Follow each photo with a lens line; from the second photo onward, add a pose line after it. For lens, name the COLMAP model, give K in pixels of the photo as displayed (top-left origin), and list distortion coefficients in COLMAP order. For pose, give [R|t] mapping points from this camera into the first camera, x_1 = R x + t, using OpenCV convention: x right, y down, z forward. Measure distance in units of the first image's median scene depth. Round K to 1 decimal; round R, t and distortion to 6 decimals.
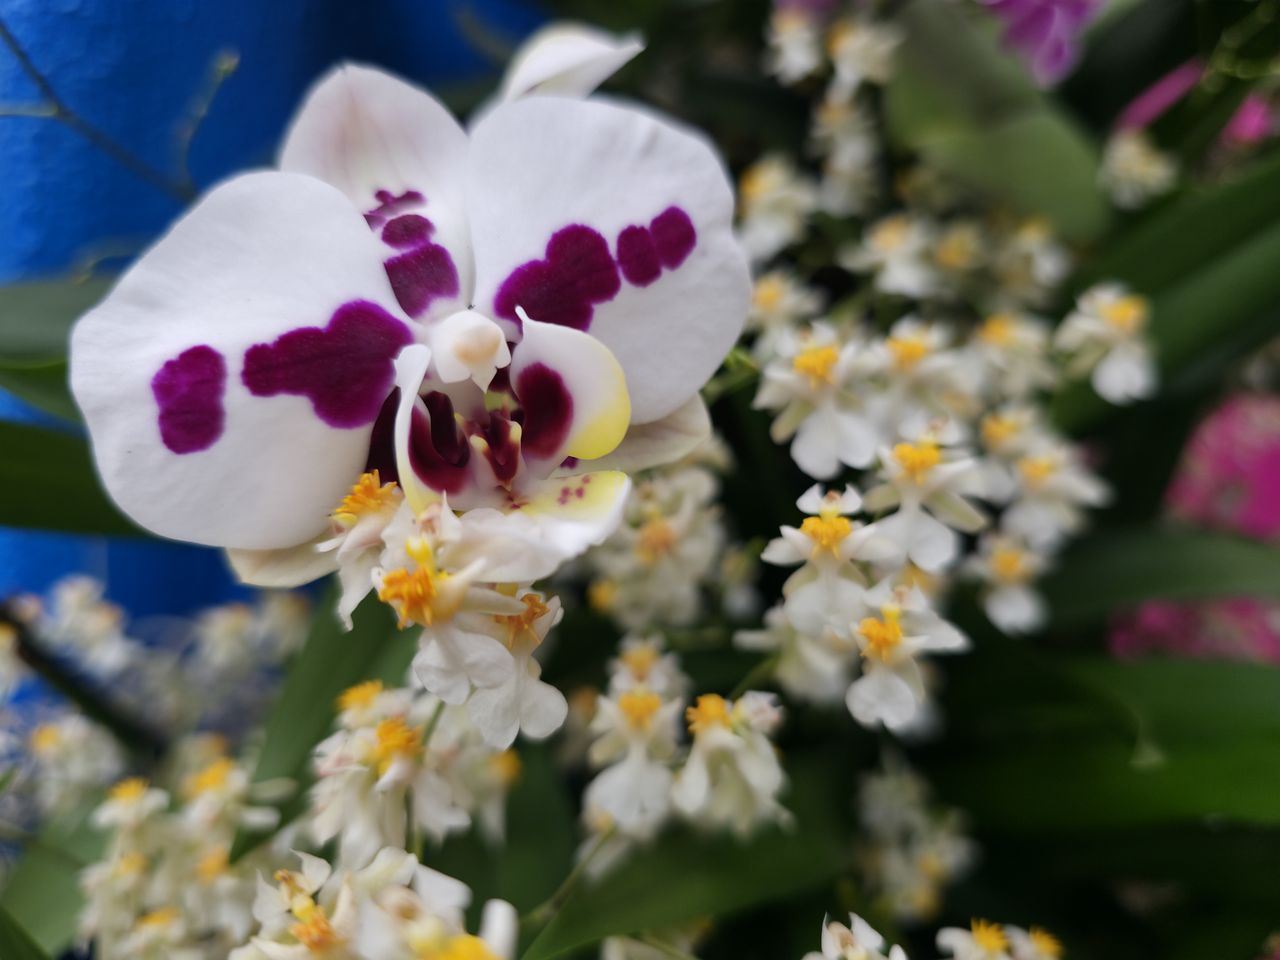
lens RADIAL K [[885.5, 0, 644.8], [0, 885.5, 468.1], [0, 0, 1]] dist [-0.040726, -0.002815]
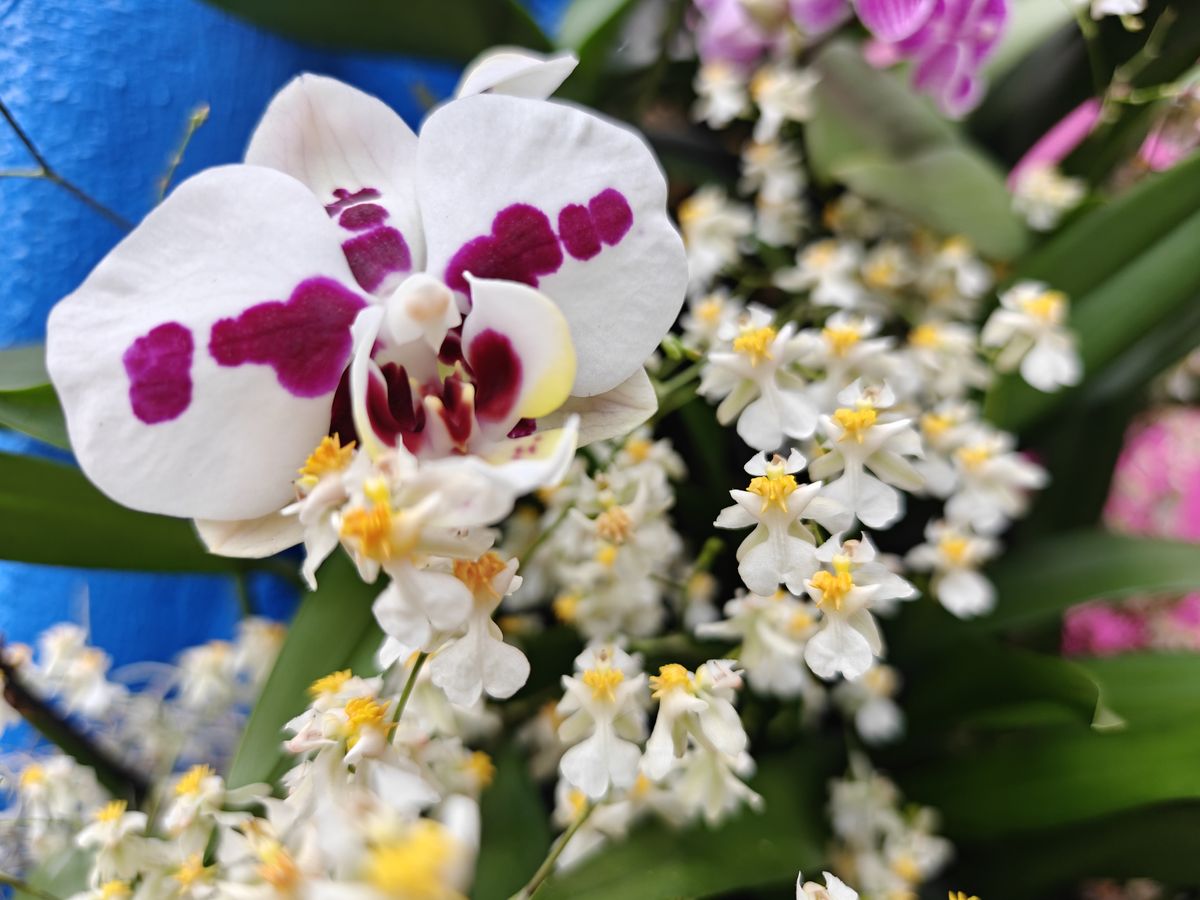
lens RADIAL K [[844.0, 0, 600.0], [0, 844.0, 450.0], [0, 0, 1]] dist [-0.051644, 0.005225]
pose [[0.998800, -0.048561, -0.006328, 0.012114], [0.047724, 0.994176, -0.096627, 0.123940], [0.010984, 0.096209, 0.995301, 0.012368]]
